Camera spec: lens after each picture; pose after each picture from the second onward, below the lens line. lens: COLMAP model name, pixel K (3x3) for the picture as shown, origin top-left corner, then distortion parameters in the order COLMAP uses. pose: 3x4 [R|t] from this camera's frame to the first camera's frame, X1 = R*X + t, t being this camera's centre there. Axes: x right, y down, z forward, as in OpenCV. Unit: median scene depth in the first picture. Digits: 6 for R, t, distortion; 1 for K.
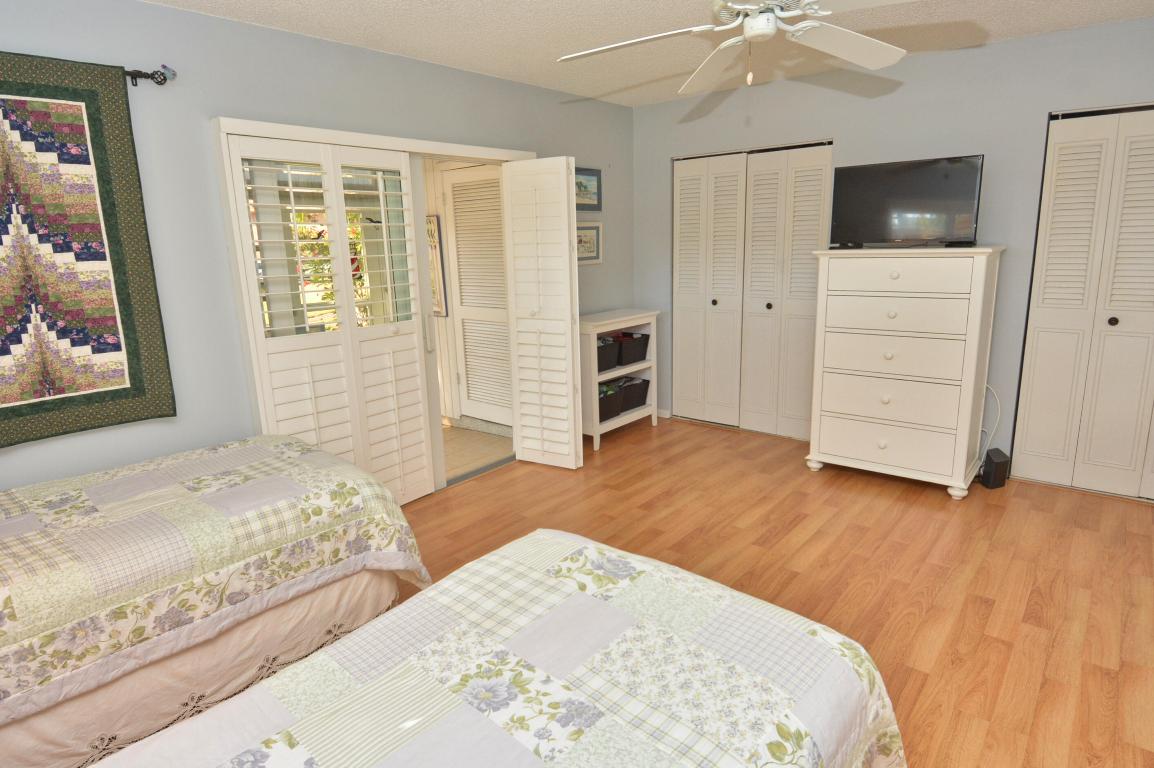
lens RADIAL K [[653.9, 0, 576.9], [0, 653.9, 382.9], [0, 0, 1]] dist [0.018675, -0.030266]
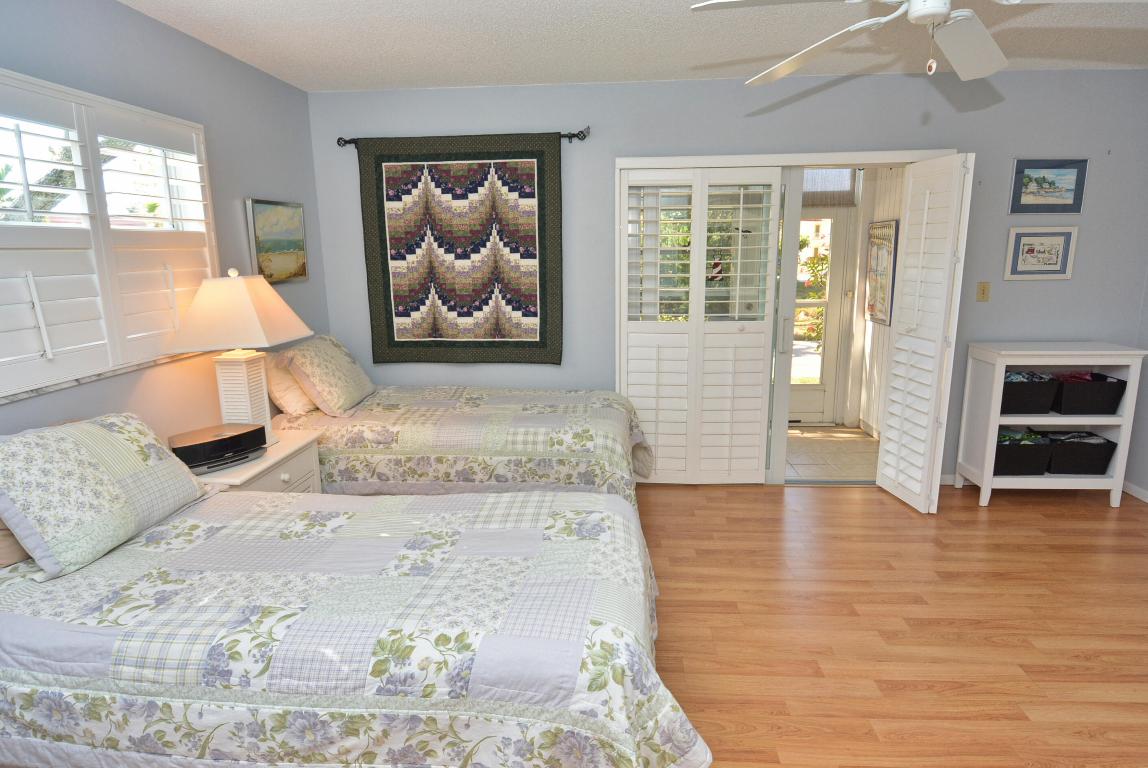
lens RADIAL K [[650.5, 0, 571.5], [0, 650.5, 379.4], [0, 0, 1]] dist [0.018675, -0.030266]
pose [[0.578552, 0.179463, -0.795658, 0.461708], [-0.179058, 0.979643, 0.090762, -0.044243], [0.795749, 0.089959, 0.598908, 0.114691]]
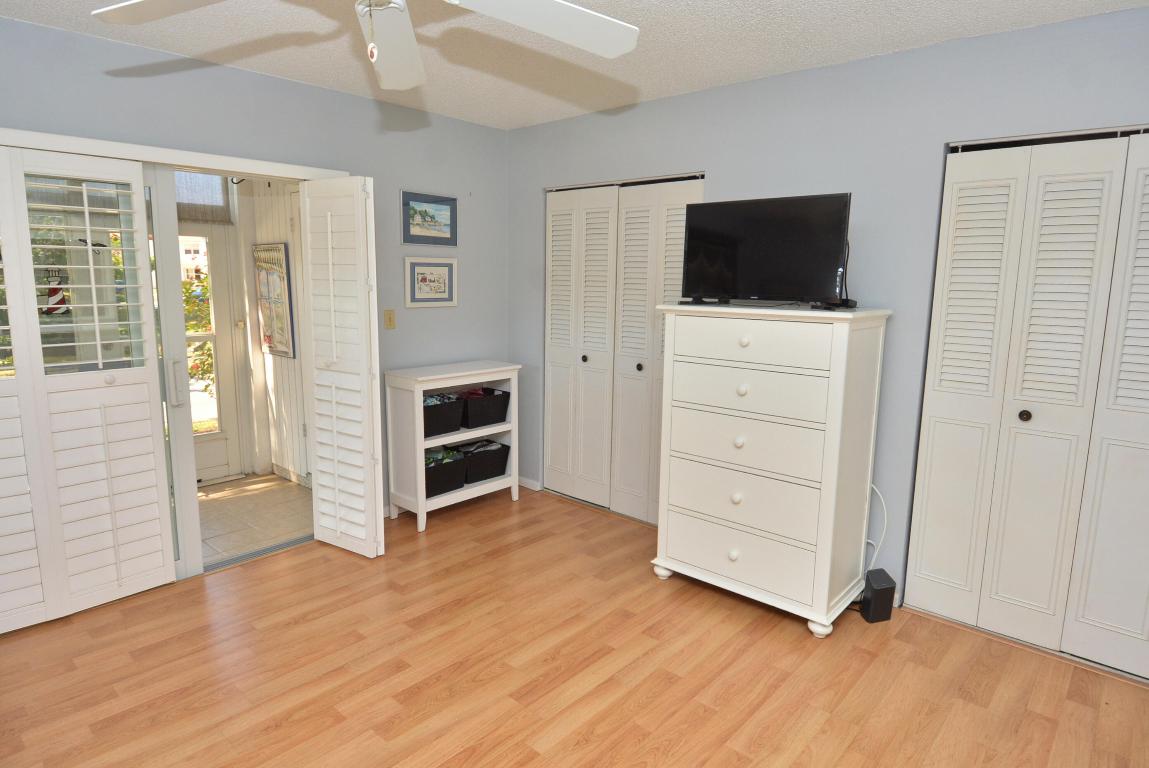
lens RADIAL K [[651.1, 0, 585.8], [0, 651.1, 382.1], [0, 0, 1]] dist [0.018675, -0.030266]
pose [[0.998367, 0.050255, -0.027161, 0.327540], [-0.051687, 0.997154, -0.054881, -0.065011], [0.024326, 0.056195, 0.998123, 0.227248]]
